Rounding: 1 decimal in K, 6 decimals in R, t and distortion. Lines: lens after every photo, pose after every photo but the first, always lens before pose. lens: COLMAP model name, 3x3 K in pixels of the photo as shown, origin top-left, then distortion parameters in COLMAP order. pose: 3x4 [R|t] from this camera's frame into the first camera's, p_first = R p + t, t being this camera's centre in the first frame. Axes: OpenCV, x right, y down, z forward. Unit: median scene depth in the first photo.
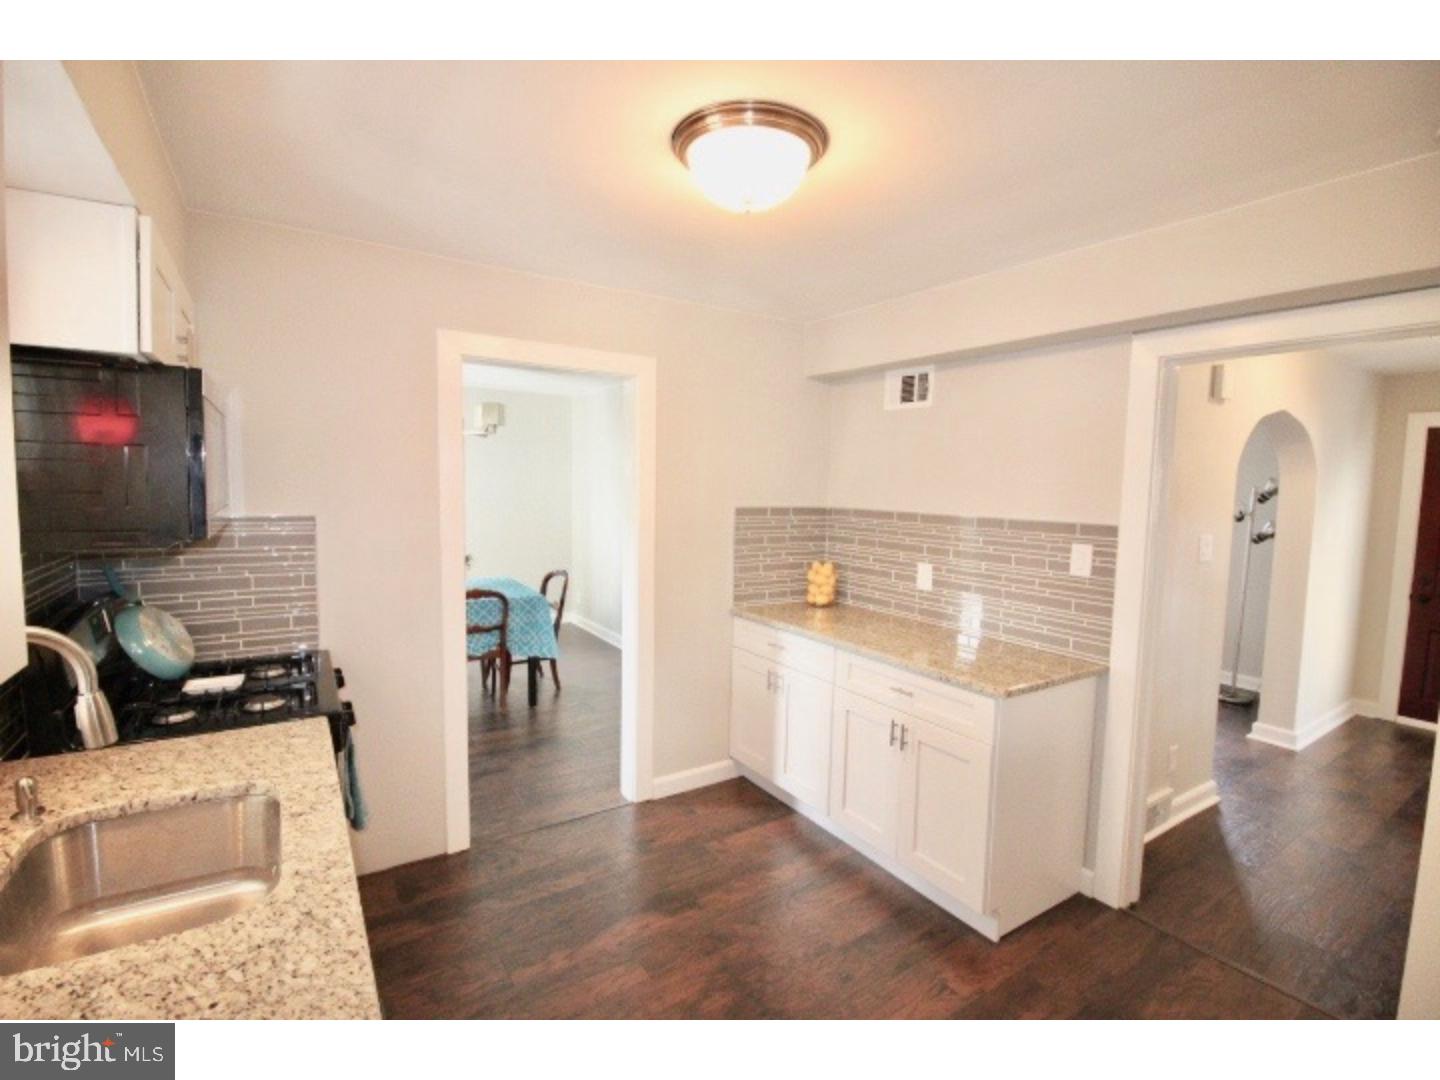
lens RADIAL K [[664.8, 0, 723.7], [0, 664.8, 536.2], [0, 0, 1]] dist [-0.014081, -0.002651]
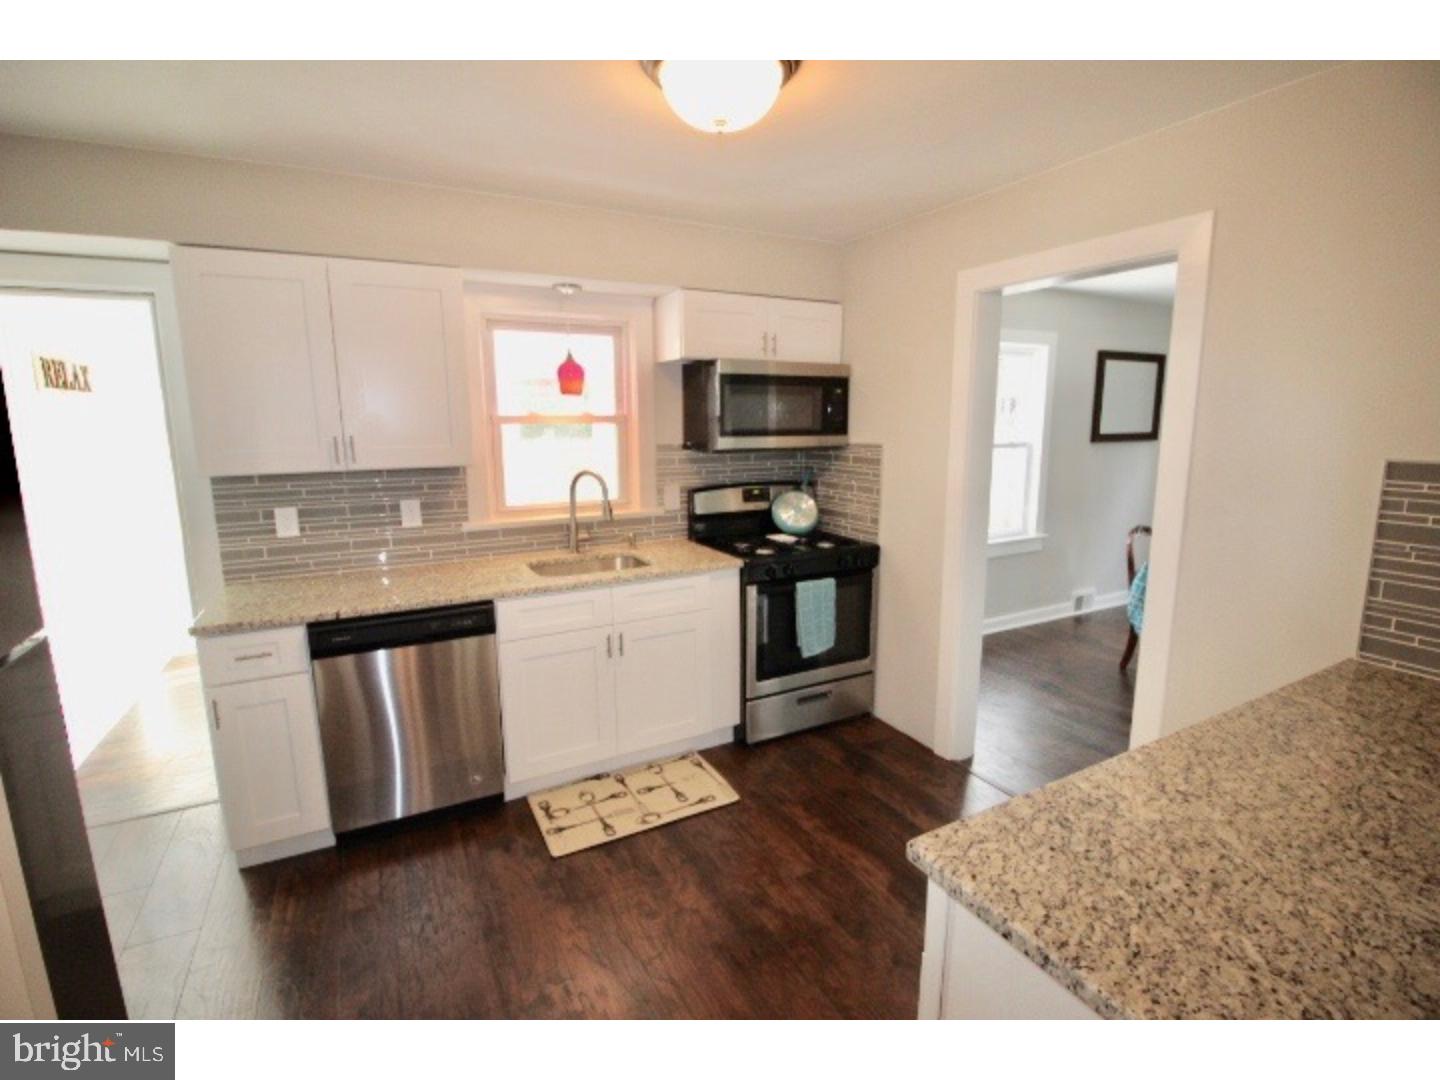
lens RADIAL K [[664.8, 0, 715.6], [0, 664.8, 533.1], [0, 0, 1]] dist [-0.014081, -0.002651]
pose [[-0.098647, 0.150143, -0.983731, 0.727298], [-0.074876, 0.984630, 0.157789, -0.038861], [0.992301, 0.089223, -0.085889, 0.745392]]
